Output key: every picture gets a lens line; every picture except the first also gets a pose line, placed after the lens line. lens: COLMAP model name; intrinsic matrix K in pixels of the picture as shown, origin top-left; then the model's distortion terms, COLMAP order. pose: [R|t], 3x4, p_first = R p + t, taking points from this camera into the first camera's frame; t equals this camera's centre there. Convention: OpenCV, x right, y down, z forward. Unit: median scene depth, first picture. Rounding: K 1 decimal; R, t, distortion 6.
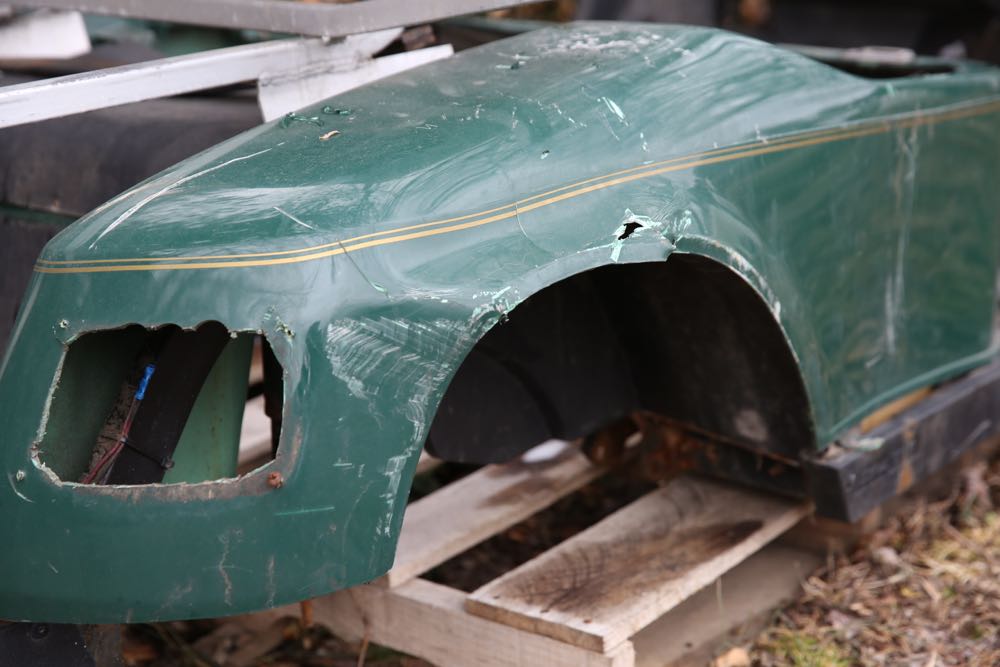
lens RADIAL K [[1817.1, 0, 501.9], [0, 1817.1, 335.1], [0, 0, 1]] dist [0.148913, 0.000000]
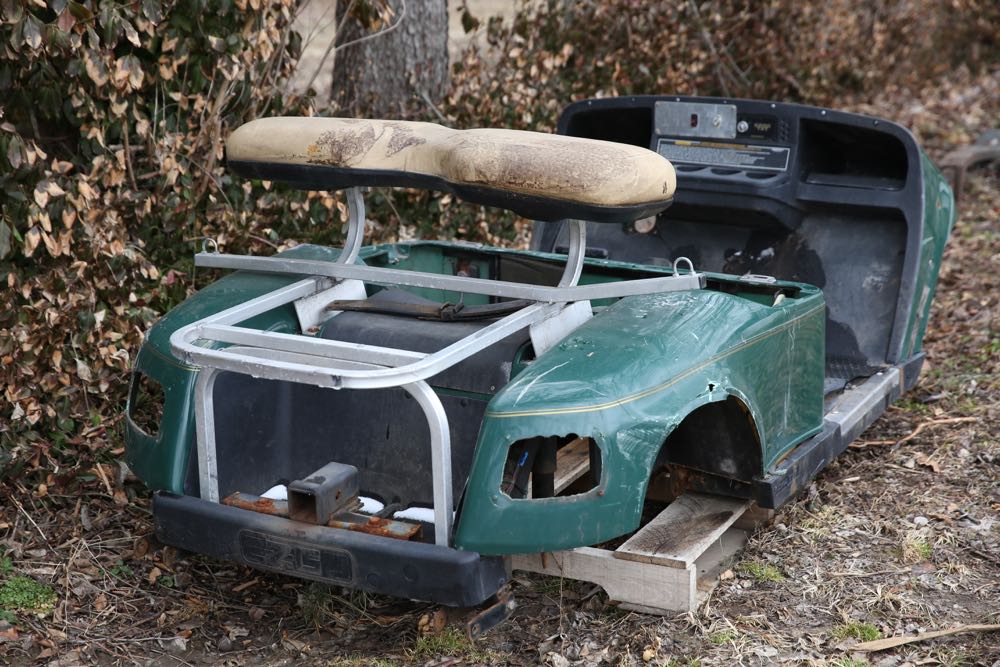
lens RADIAL K [[1817.1, 0, 502.6], [0, 1817.1, 334.0], [0, 0, 1]] dist [0.148913, 0.000000]
pose [[0.985487, -0.040783, 0.164780, -0.502667], [0.046722, 0.998385, -0.032324, -0.051921], [-0.163196, 0.039554, 0.985801, -1.148429]]
